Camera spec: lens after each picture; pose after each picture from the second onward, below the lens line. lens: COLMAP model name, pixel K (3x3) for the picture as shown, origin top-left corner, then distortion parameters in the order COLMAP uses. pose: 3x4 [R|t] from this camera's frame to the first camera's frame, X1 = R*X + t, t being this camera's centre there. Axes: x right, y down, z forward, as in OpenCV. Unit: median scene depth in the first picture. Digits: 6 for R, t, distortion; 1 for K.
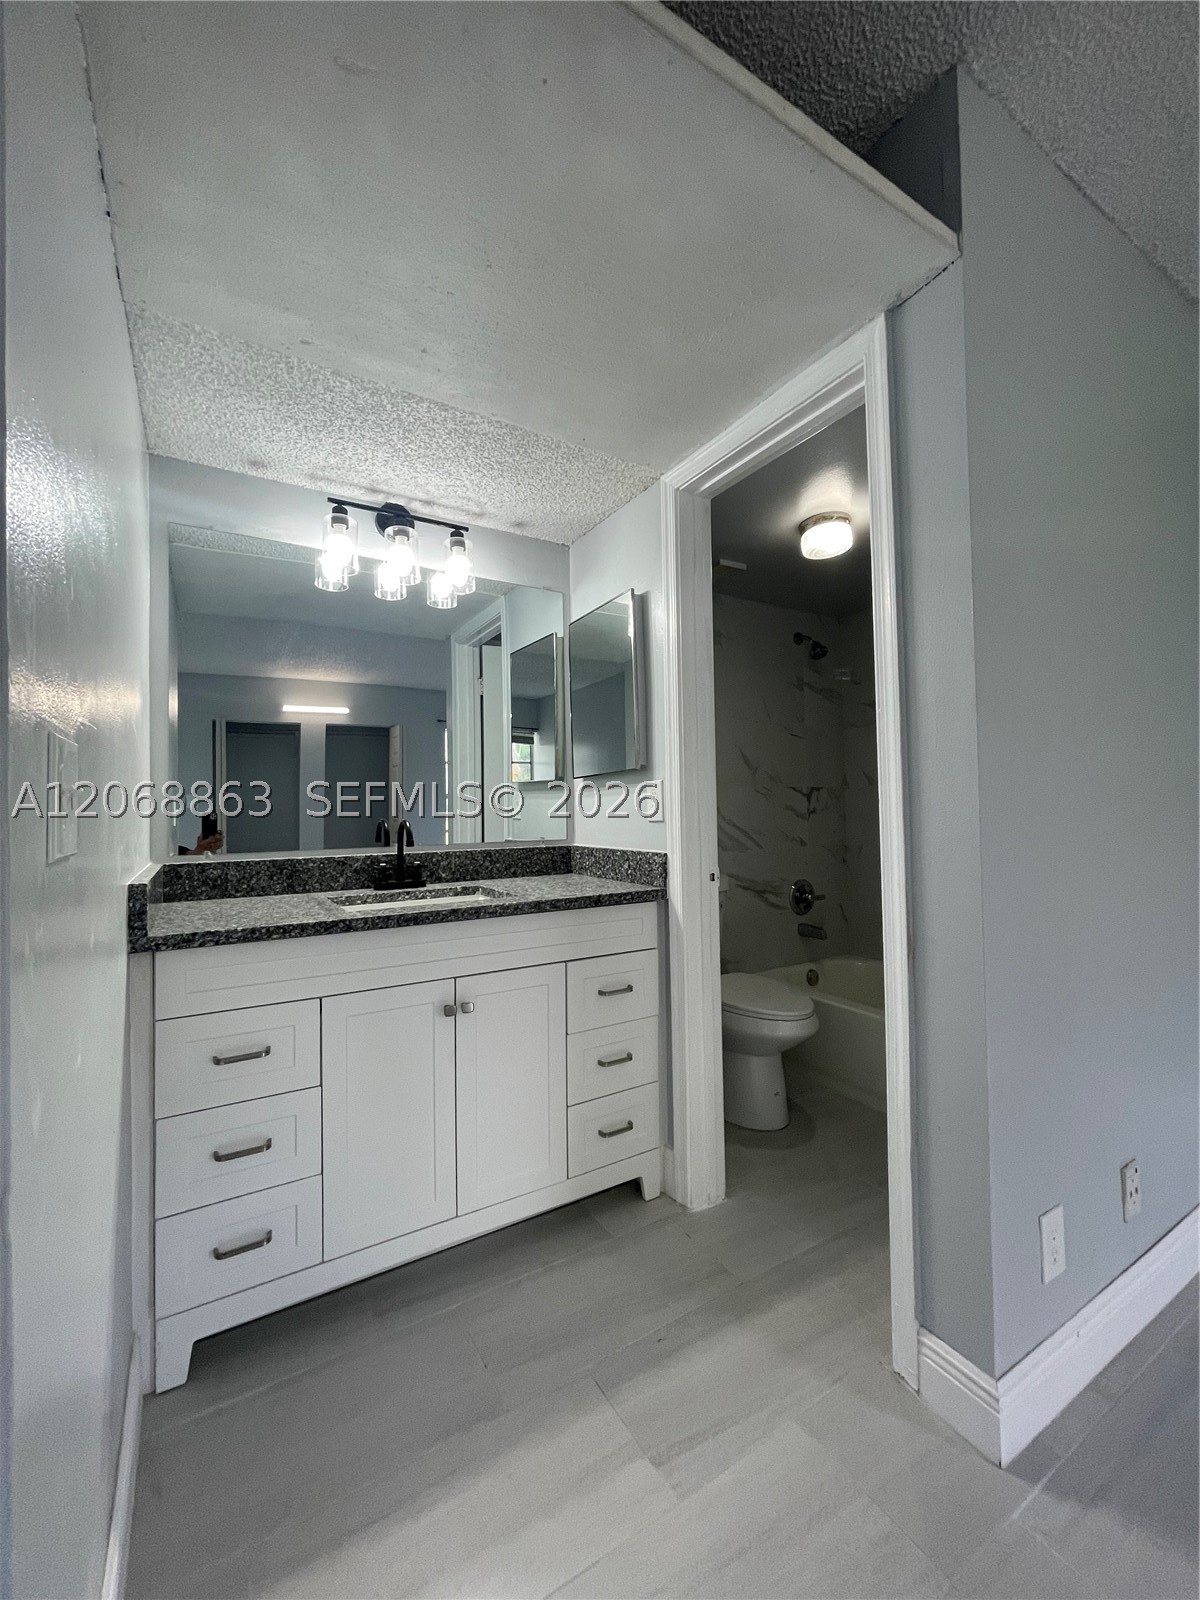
lens RADIAL K [[647.3, 0, 609.6], [0, 647.3, 791.9], [0, 0, 1]] dist [0.010548, 0.001402]
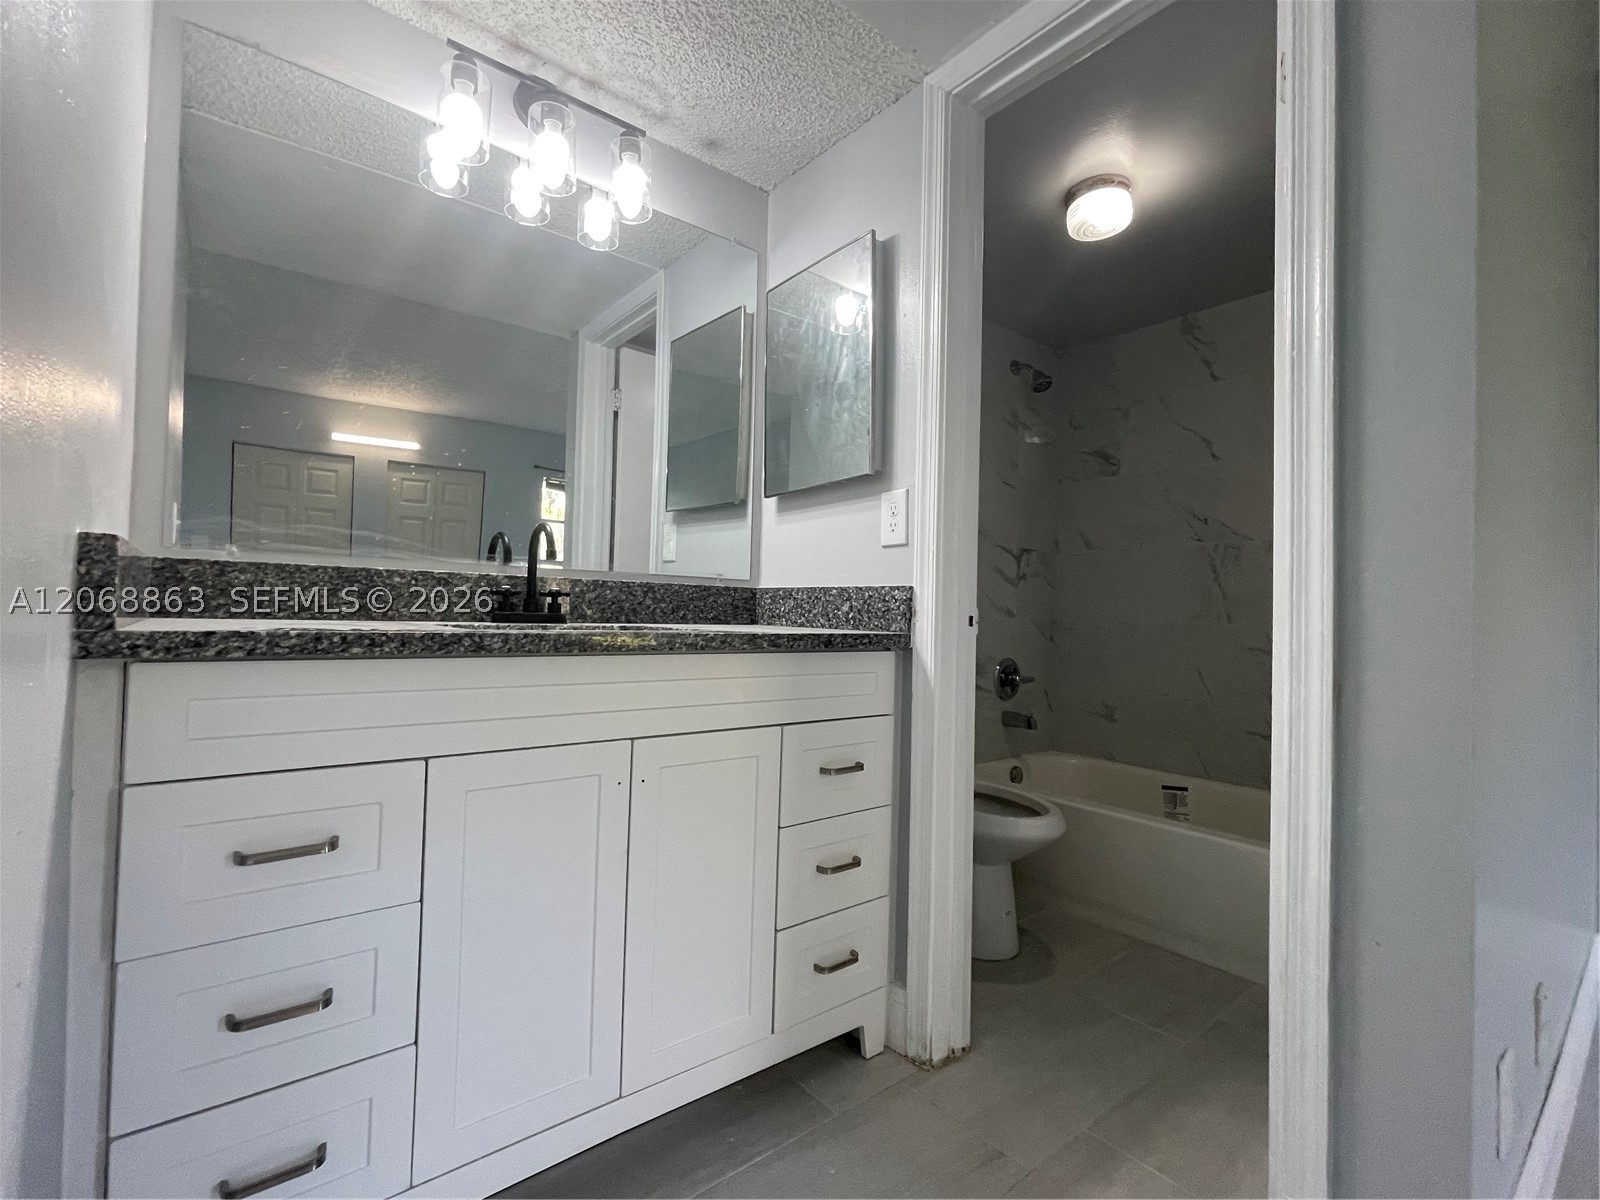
lens RADIAL K [[709.9, 0, 800.9], [0, 709.9, 597.2], [0, 0, 1]] dist [0.001563, 0.001471]
pose [[0.989822, 0.042686, 0.135758, -0.134094], [-0.042602, 0.999086, -0.003522, 0.105677], [-0.135784, -0.002298, 0.990736, 0.199529]]
